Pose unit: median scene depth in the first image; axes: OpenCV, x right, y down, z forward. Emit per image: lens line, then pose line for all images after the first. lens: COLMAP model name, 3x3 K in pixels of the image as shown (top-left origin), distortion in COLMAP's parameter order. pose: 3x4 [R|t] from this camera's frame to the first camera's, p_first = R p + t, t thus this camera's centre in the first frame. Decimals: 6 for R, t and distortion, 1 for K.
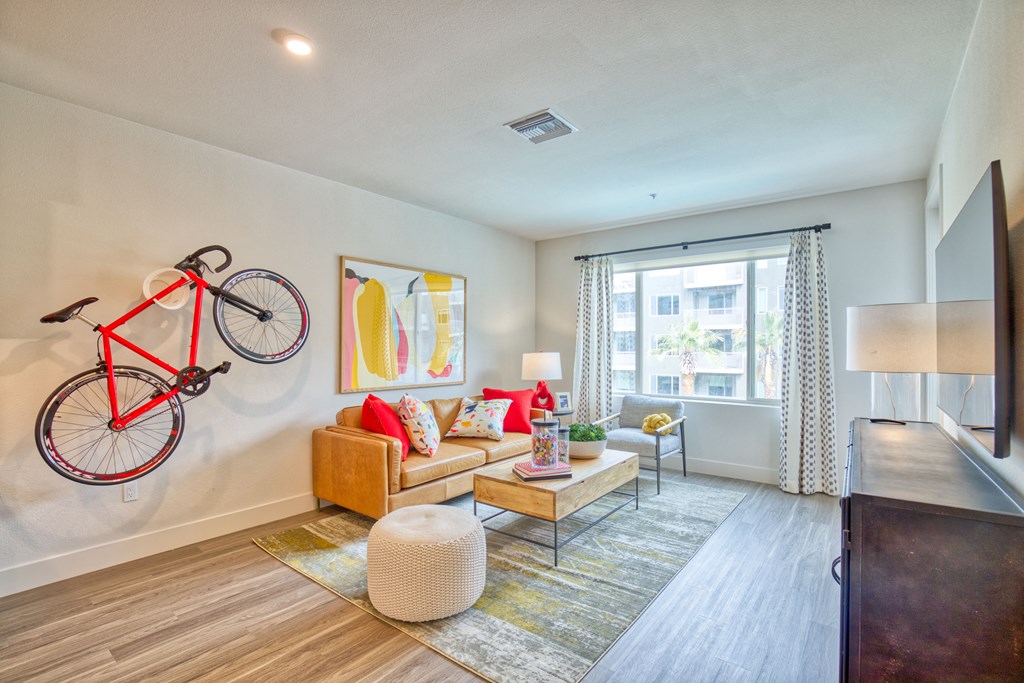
lens RADIAL K [[475.6, 0, 513.3], [0, 475.6, 347.2], [0, 0, 1]] dist [-0.012467, -0.000238]
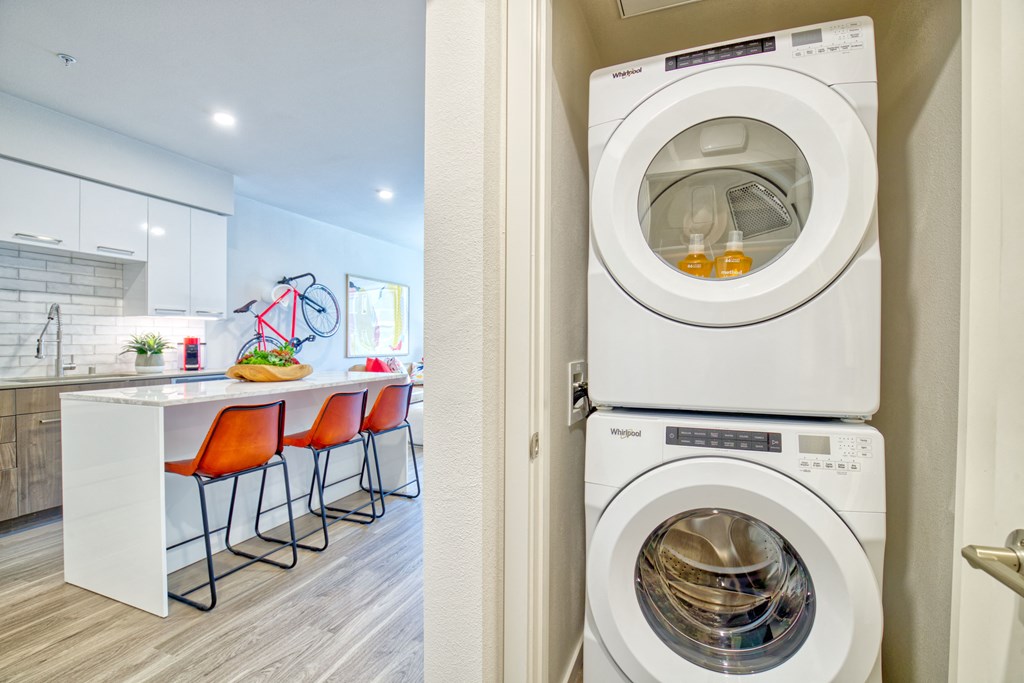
lens RADIAL K [[475.6, 0, 511.7], [0, 475.6, 342.1], [0, 0, 1]] dist [-0.012467, -0.000238]
pose [[0.959125, 0.005572, 0.282927, -0.323192], [-0.007580, 0.999953, 0.006005, 0.033751], [-0.282880, -0.007904, 0.959123, -0.852485]]
